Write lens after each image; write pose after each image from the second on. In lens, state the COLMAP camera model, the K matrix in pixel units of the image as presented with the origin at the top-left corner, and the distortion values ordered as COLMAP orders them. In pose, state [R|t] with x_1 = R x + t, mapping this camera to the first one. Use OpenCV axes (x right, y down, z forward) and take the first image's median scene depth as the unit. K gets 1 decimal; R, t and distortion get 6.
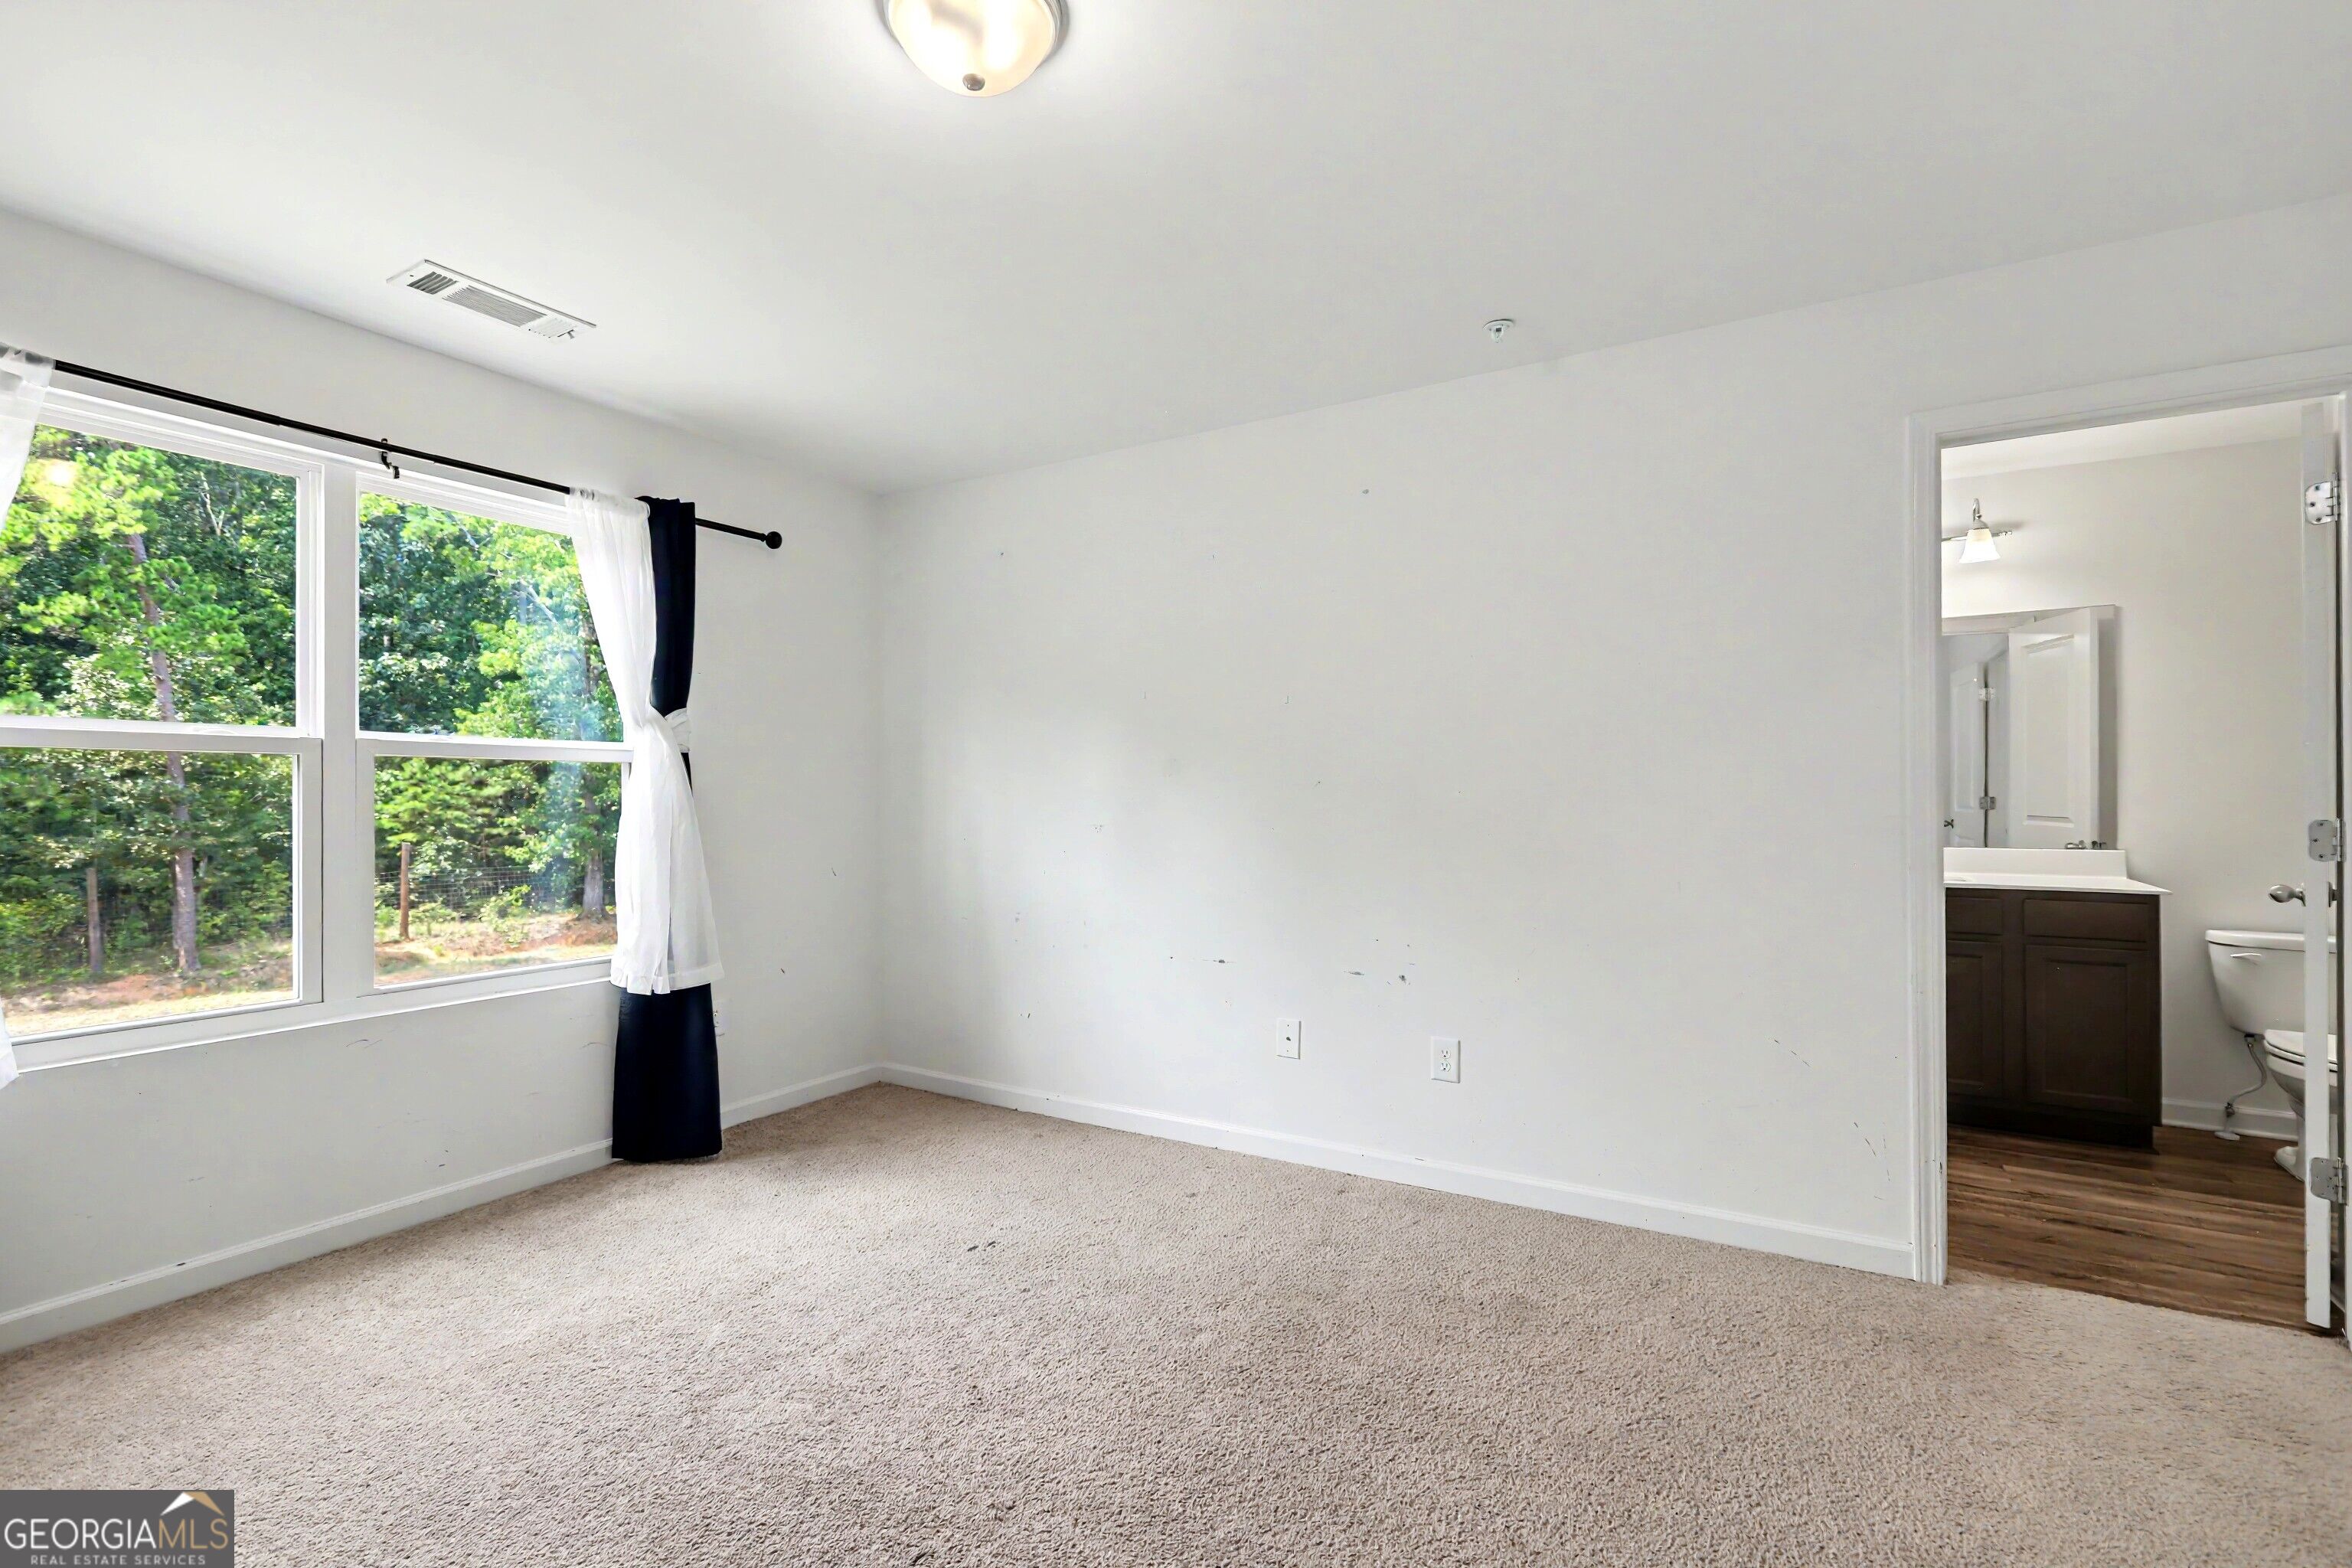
lens RADIAL K [[1075.9, 0, 1158.6], [0, 1075.9, 783.2], [0, 0, 1]] dist [0.004534, 0.000311]
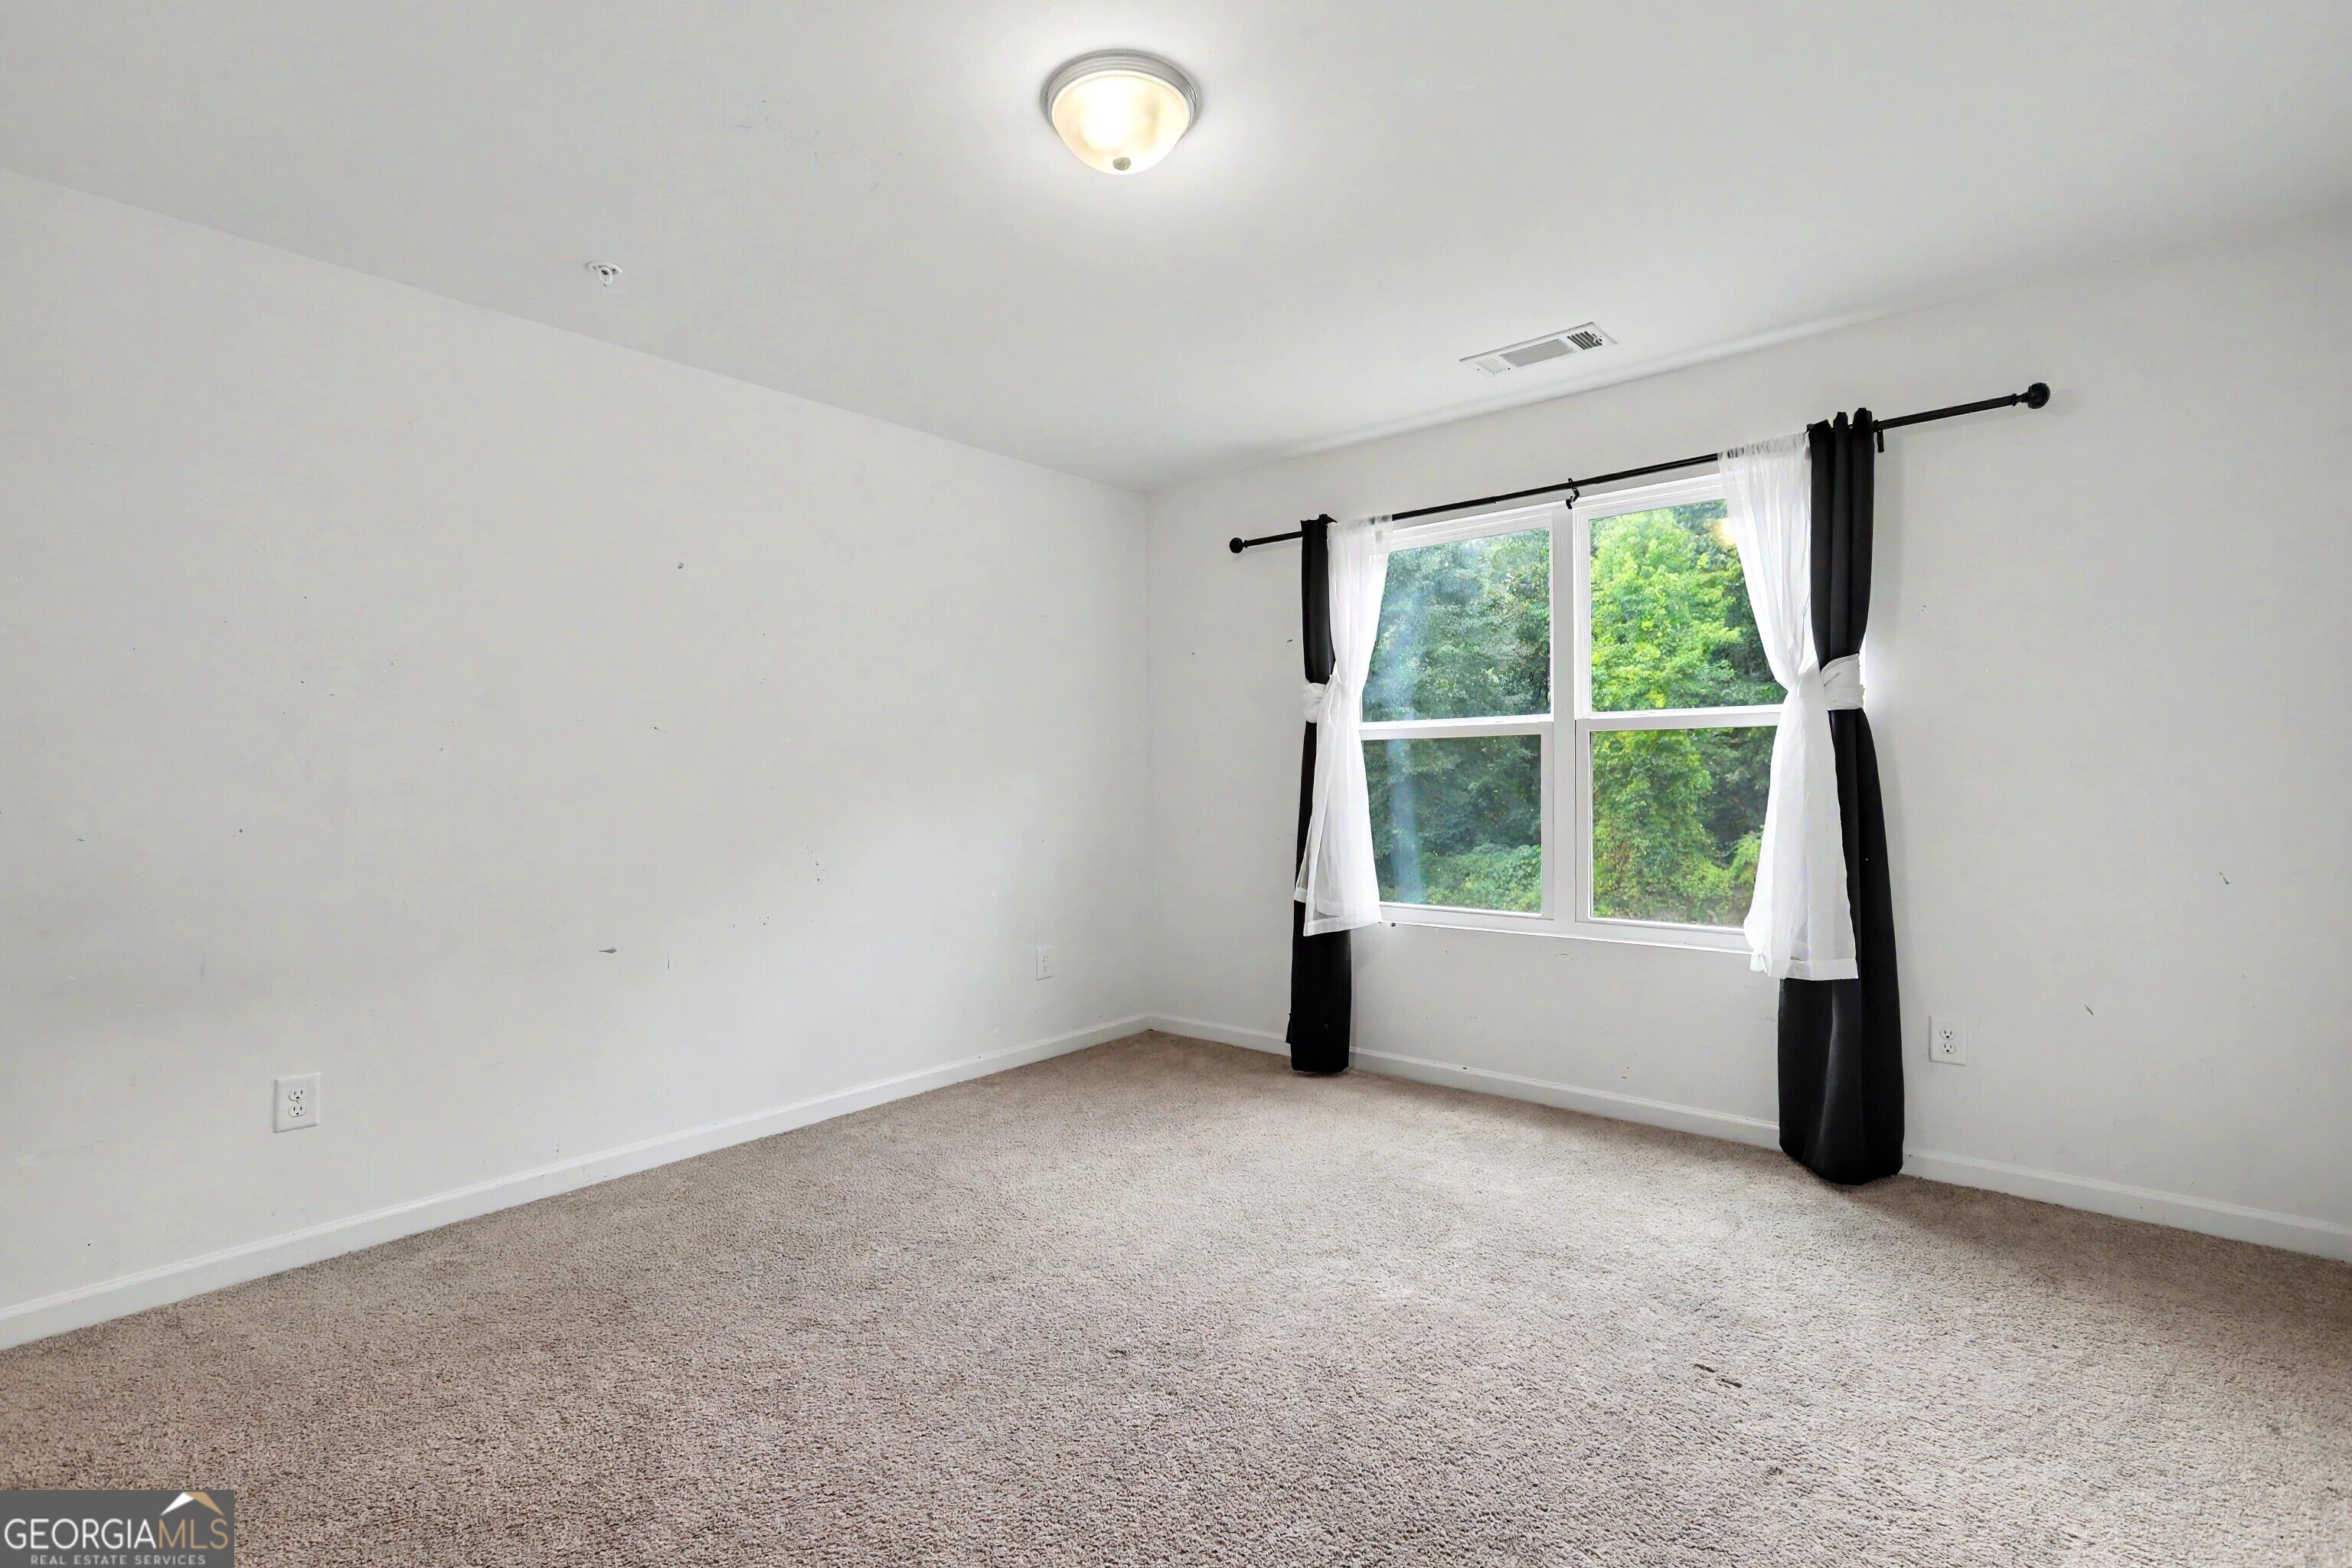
lens RADIAL K [[1075.9, 0, 1158.6], [0, 1075.9, 783.2], [0, 0, 1]] dist [0.004534, 0.000311]
pose [[-0.181208, 0.003256, -0.983439, 0.519041], [0.015139, 0.999885, 0.000521, 0.023058], [0.983328, -0.014794, -0.181236, 0.646500]]
